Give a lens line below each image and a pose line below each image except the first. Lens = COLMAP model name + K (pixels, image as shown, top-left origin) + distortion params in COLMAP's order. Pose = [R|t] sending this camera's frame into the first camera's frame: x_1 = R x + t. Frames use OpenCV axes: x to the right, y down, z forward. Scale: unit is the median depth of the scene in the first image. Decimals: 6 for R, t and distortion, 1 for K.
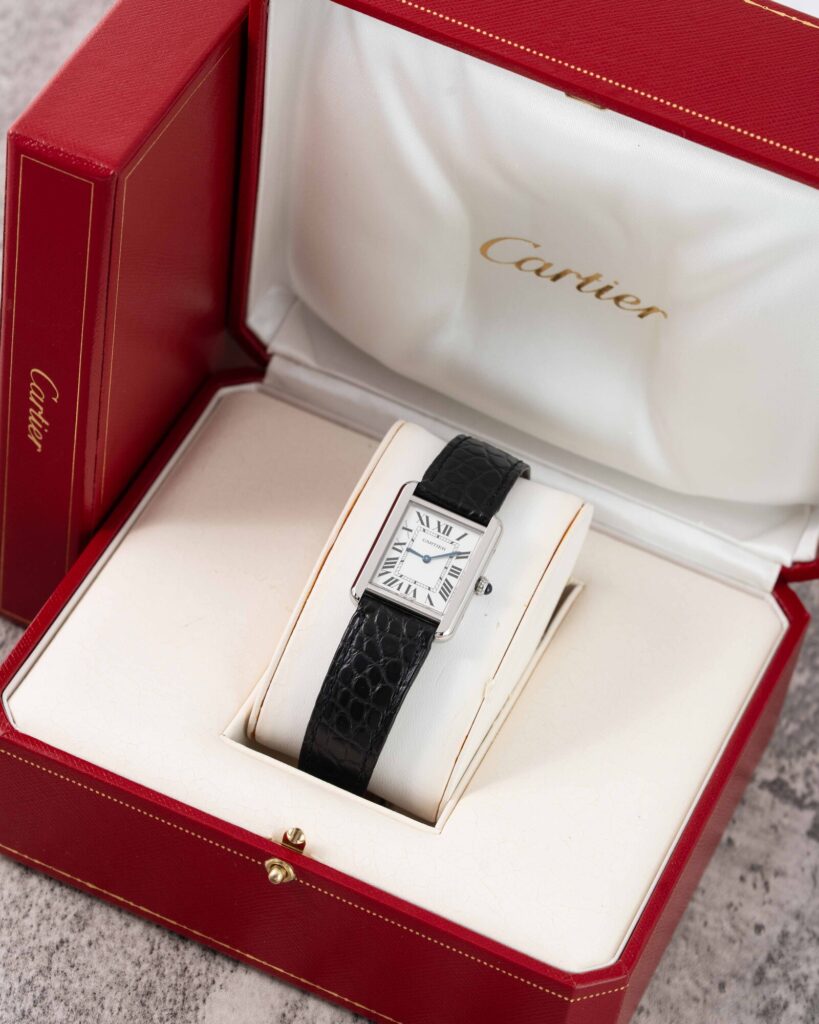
lens RADIAL K [[4502.7, 0, 409.5], [0, 4502.7, 512.0], [0, 0, 1]] dist [0.118286, 0.990862]
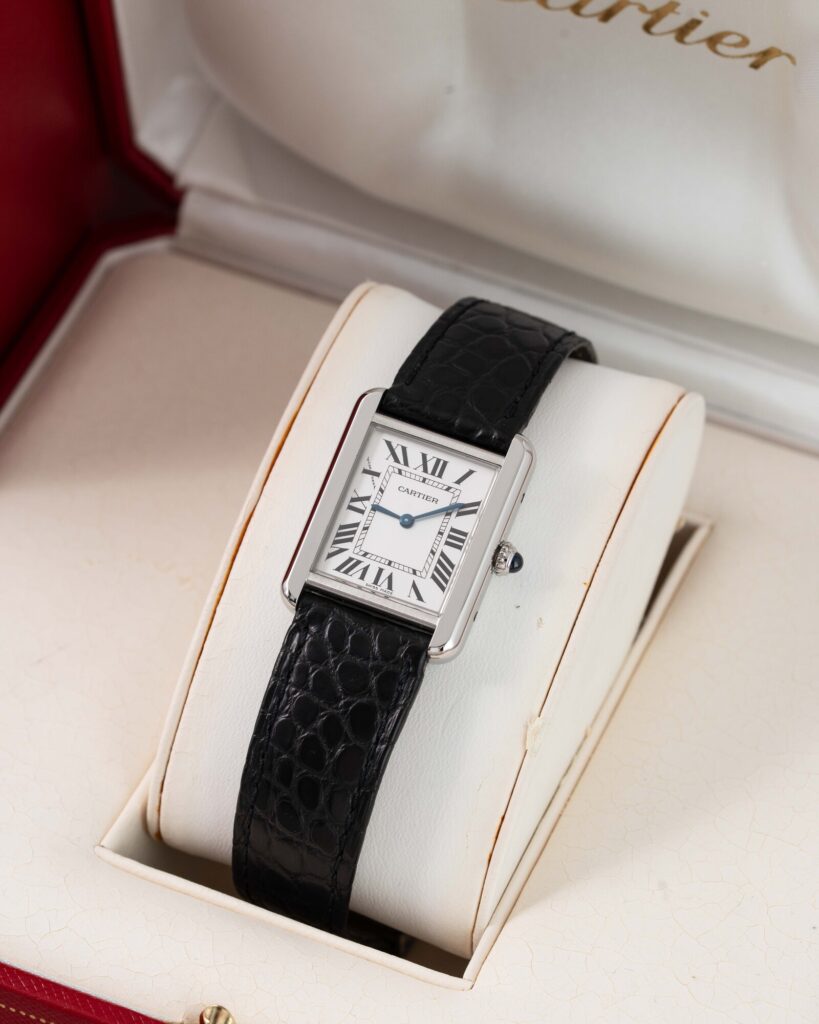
lens RADIAL K [[4502.7, 0, 409.5], [0, 4502.7, 512.0], [0, 0, 1]] dist [0.118286, 0.990862]
pose [[0.989035, -0.090893, -0.116397, 0.071993], [0.096396, 0.994434, 0.042542, -0.015459], [0.111883, -0.053295, 0.992291, 0.420245]]
